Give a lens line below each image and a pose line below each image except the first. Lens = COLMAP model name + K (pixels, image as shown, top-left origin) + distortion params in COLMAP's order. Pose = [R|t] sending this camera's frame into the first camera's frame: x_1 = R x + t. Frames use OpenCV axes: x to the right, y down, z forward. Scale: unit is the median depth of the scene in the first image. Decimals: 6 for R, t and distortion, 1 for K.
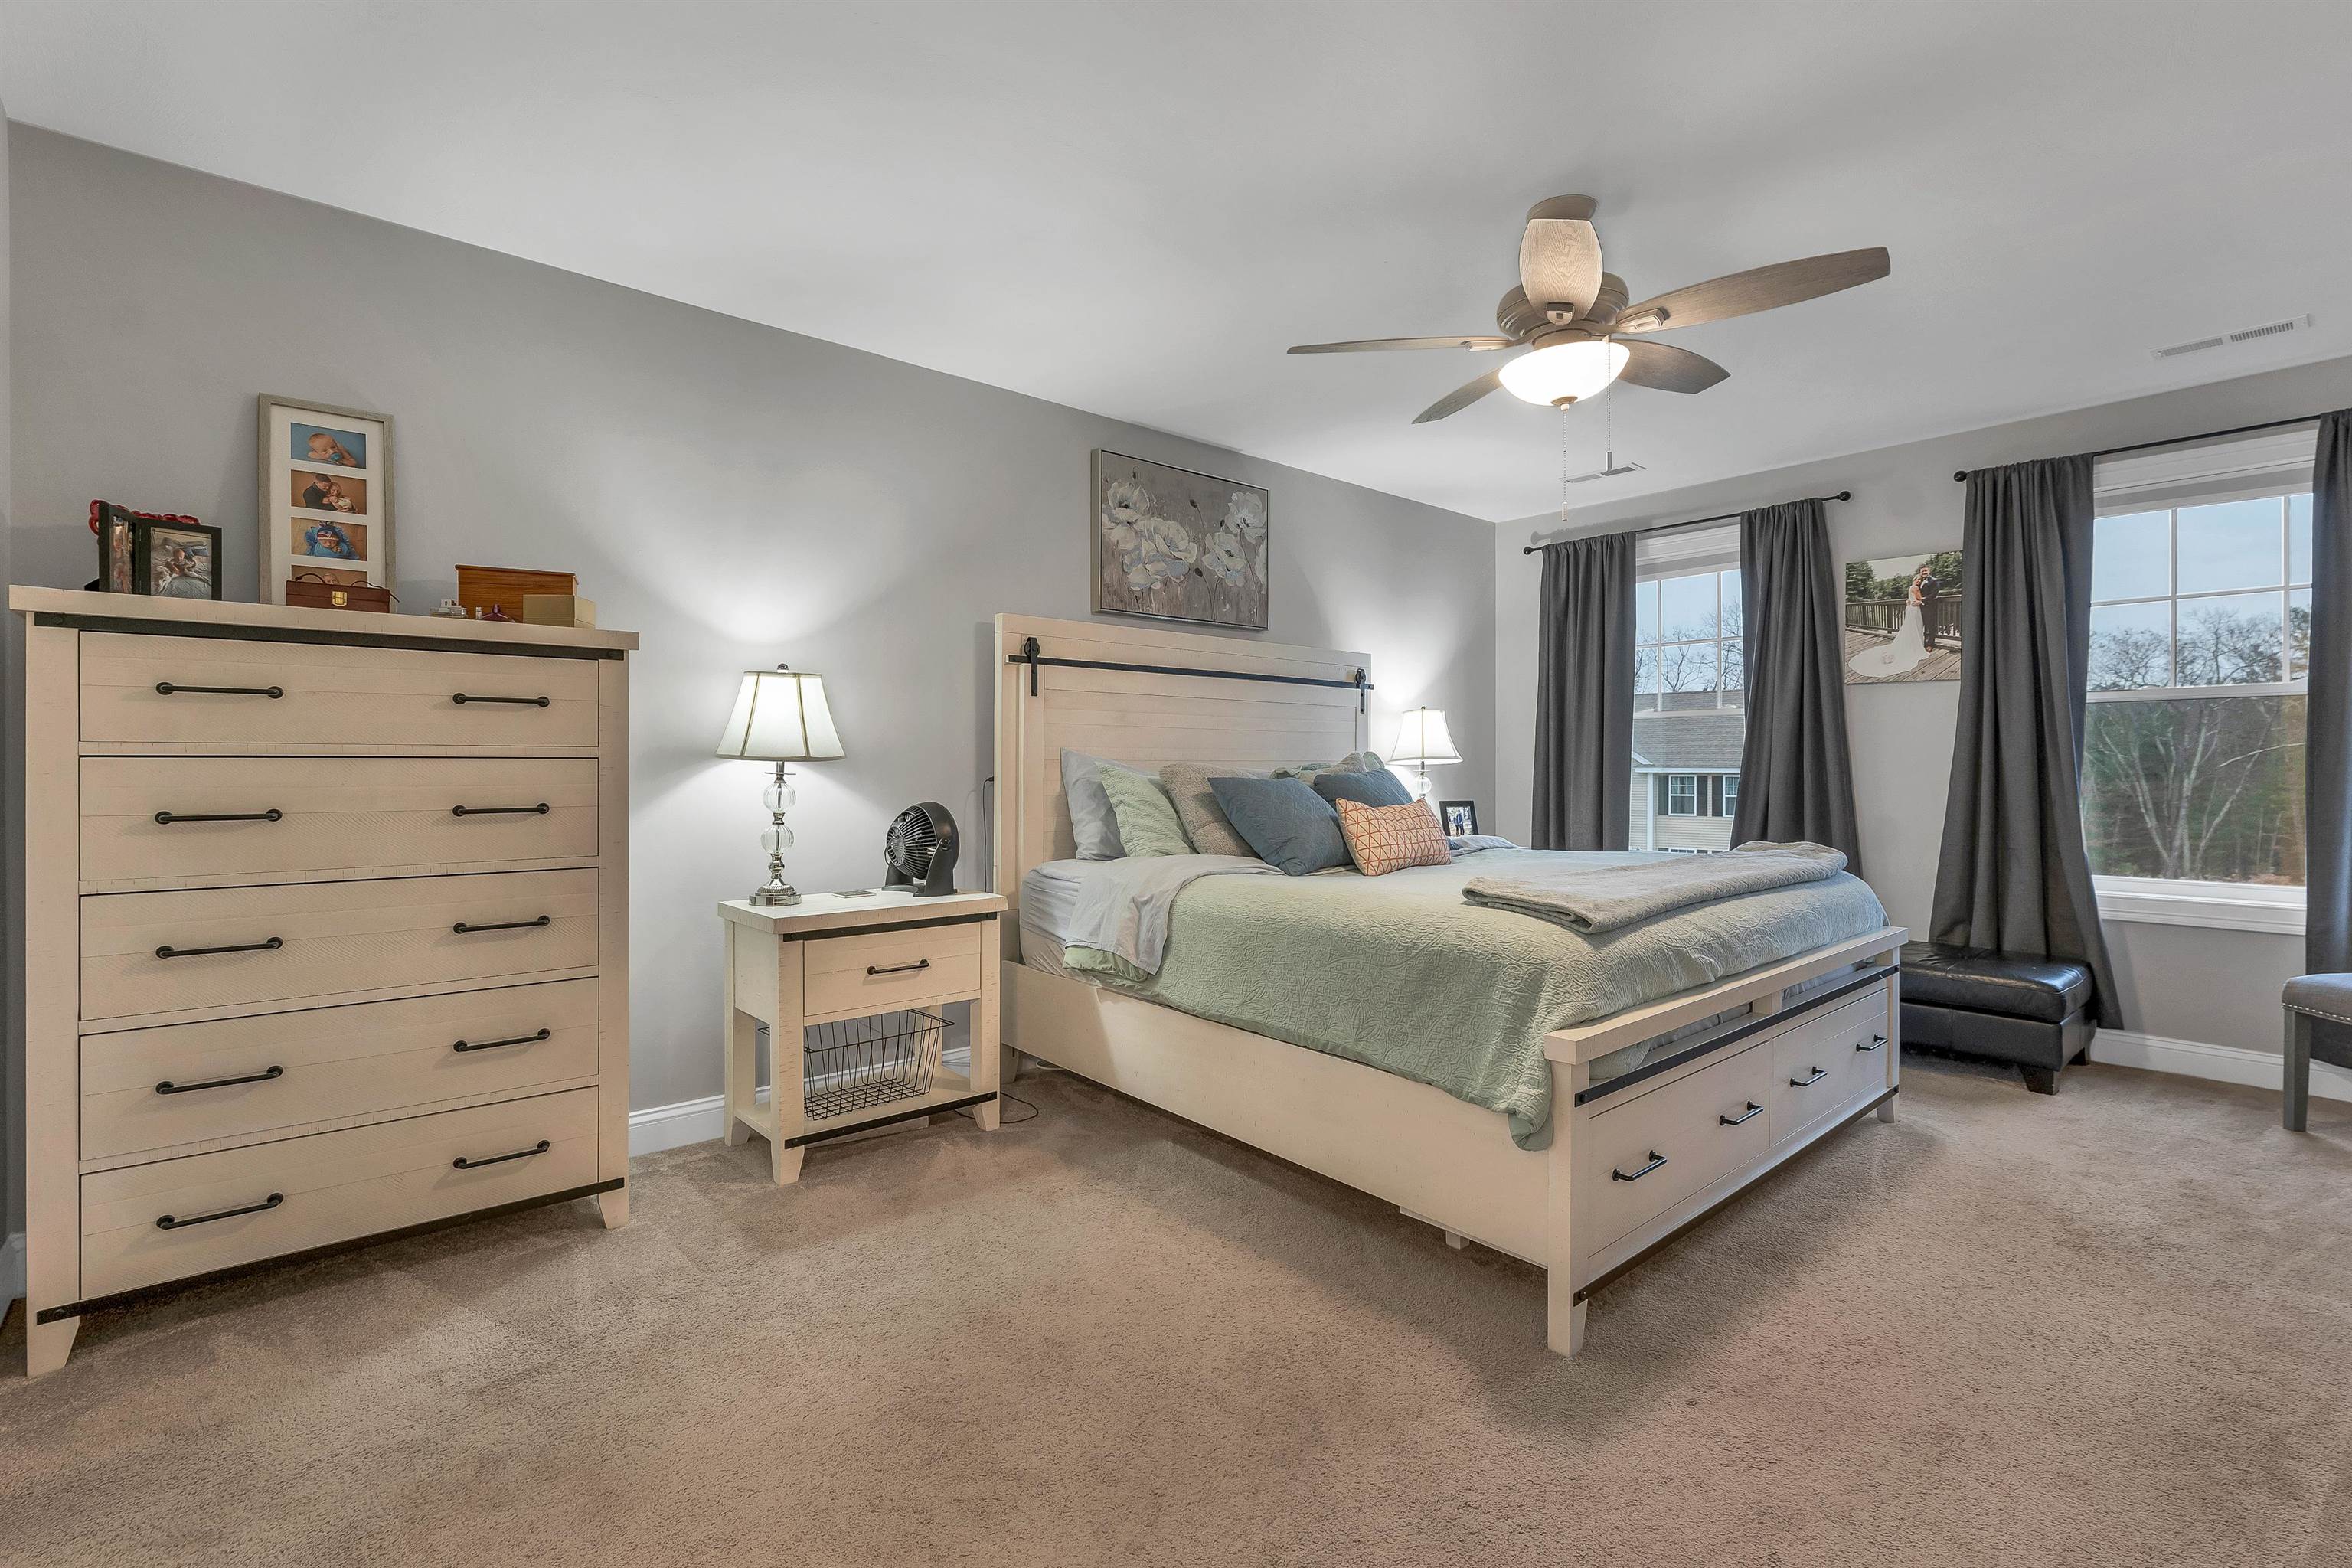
lens RADIAL K [[890.2, 0, 1174.5], [0, 890.2, 780.4], [0, 0, 1]] dist [0.002298, 0.000073]
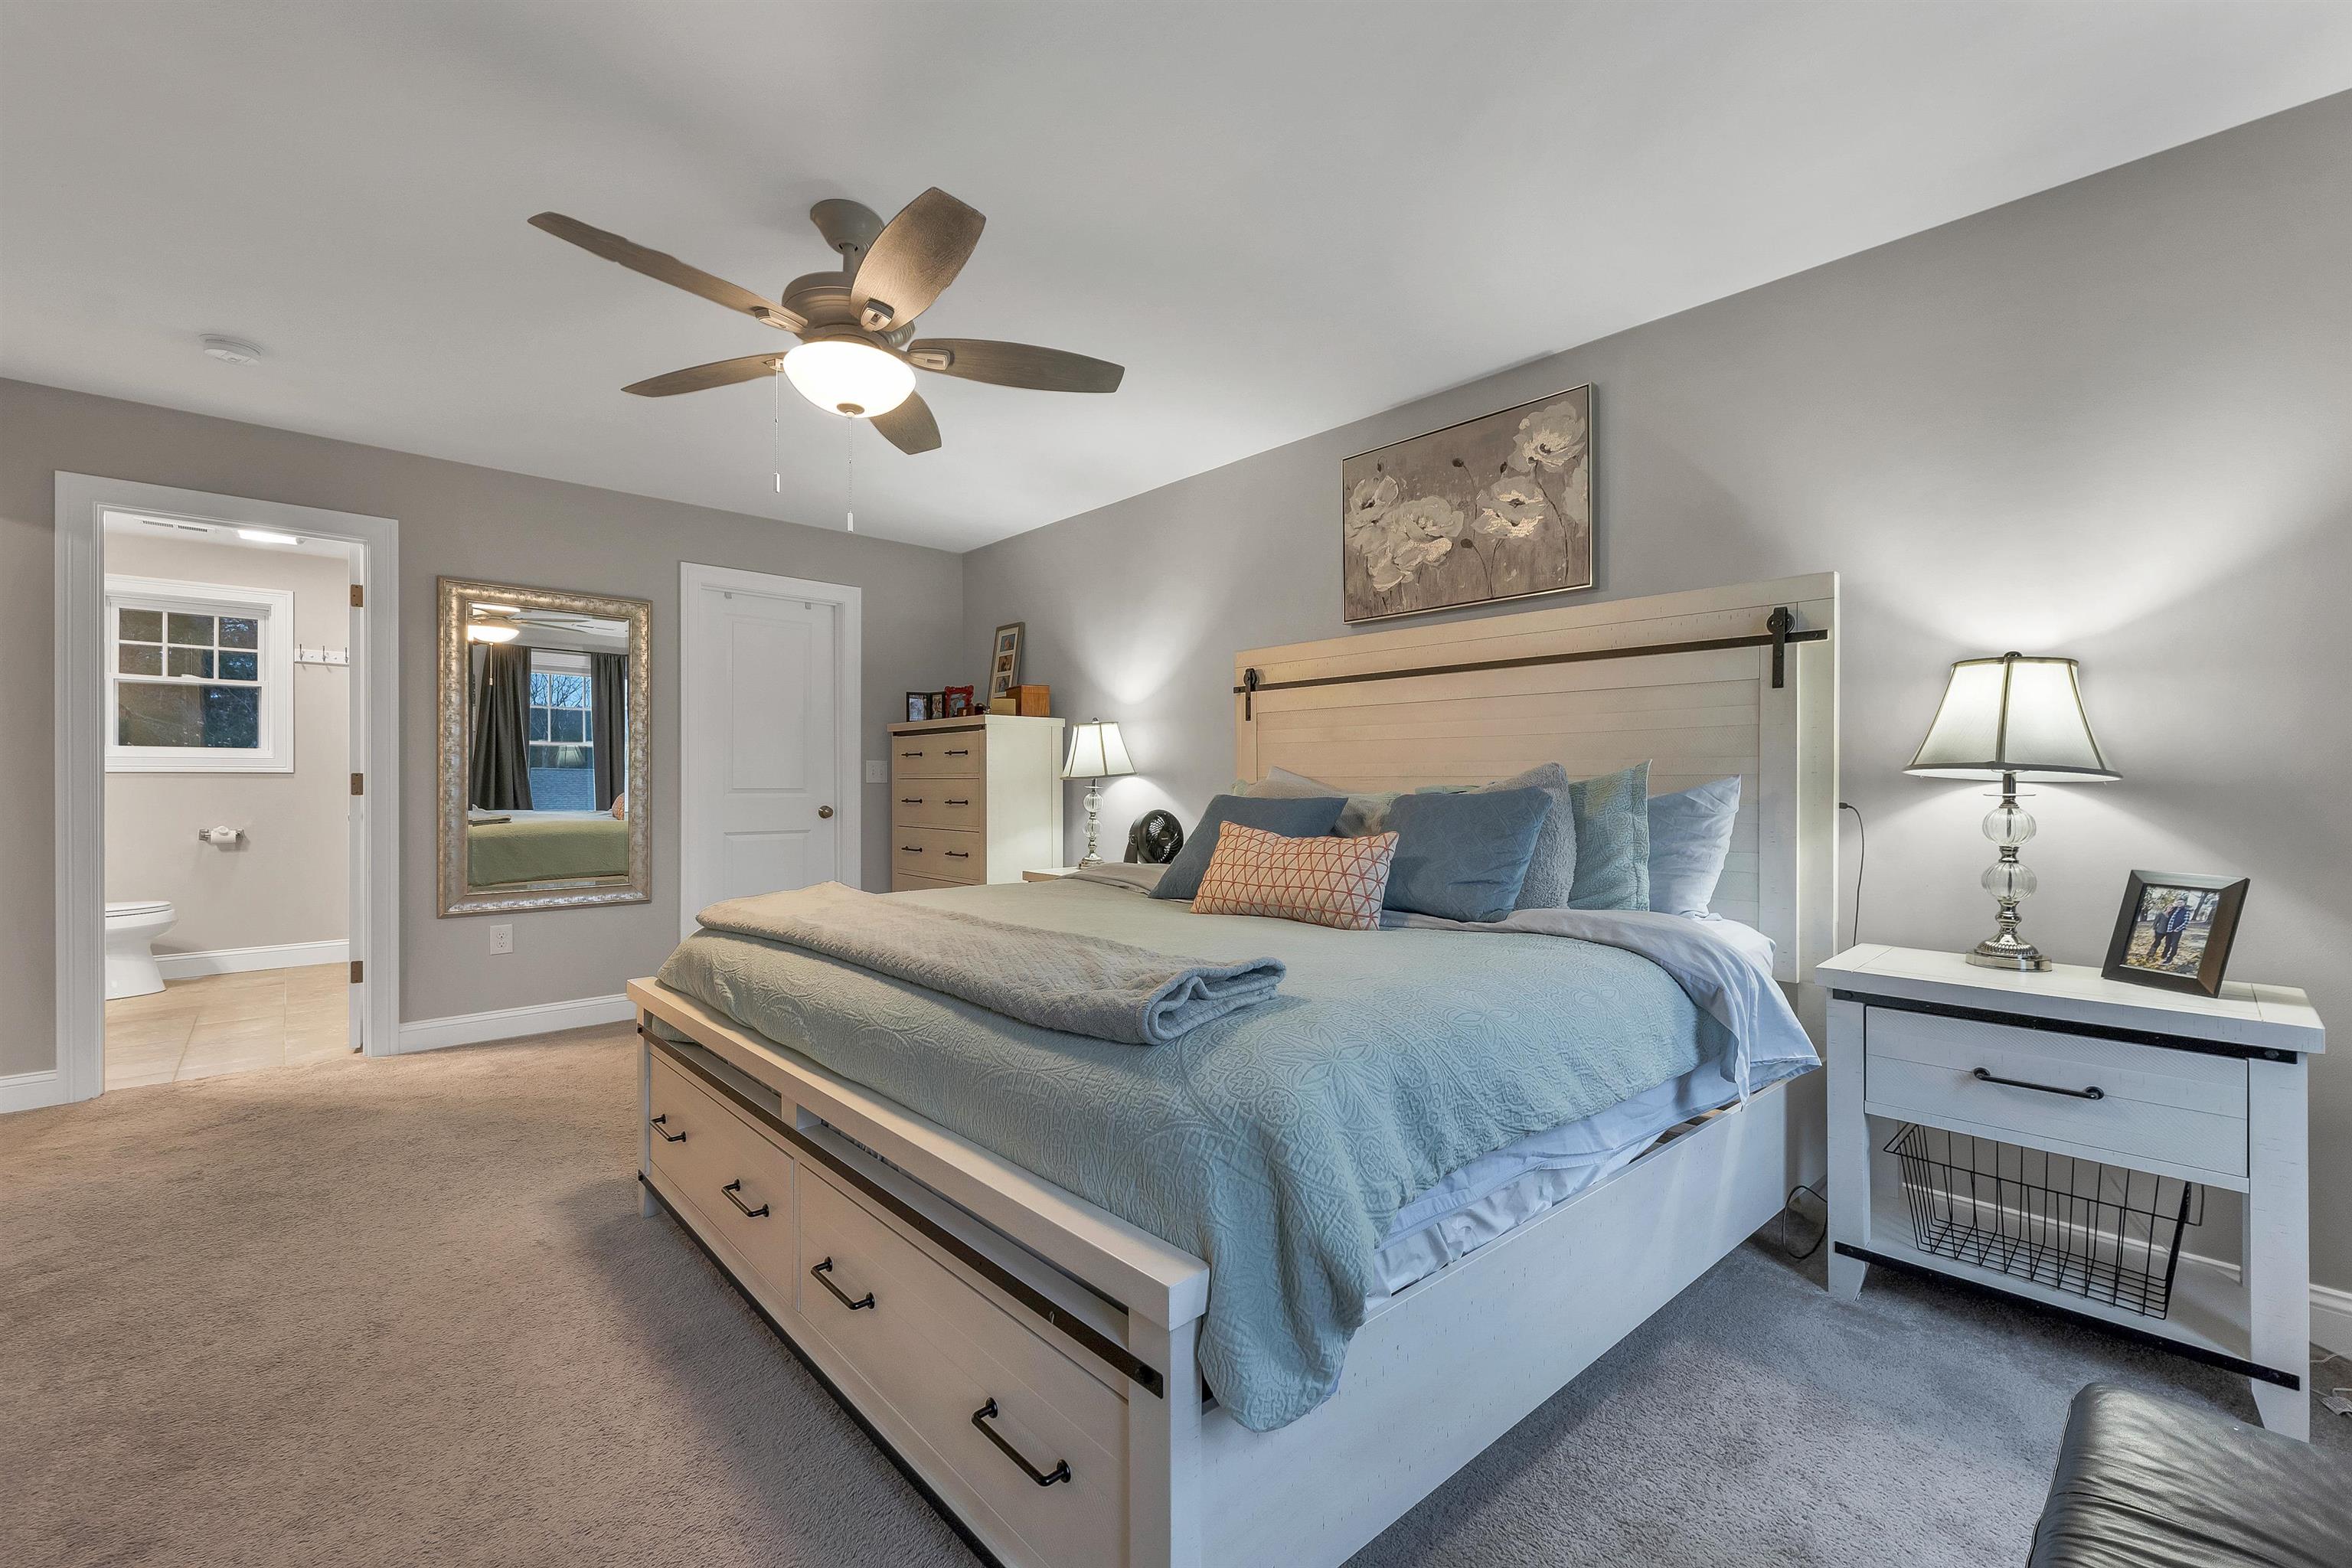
lens RADIAL K [[978.5, 0, 1172.3], [0, 978.5, 778.7], [0, 0, 1]] dist [-0.001157, 0.000079]
pose [[0.102677, -0.002406, -0.994712, 0.857766], [-0.018132, 0.999826, -0.004290, -0.011814], [0.994550, 0.018477, 0.102615, 0.629615]]
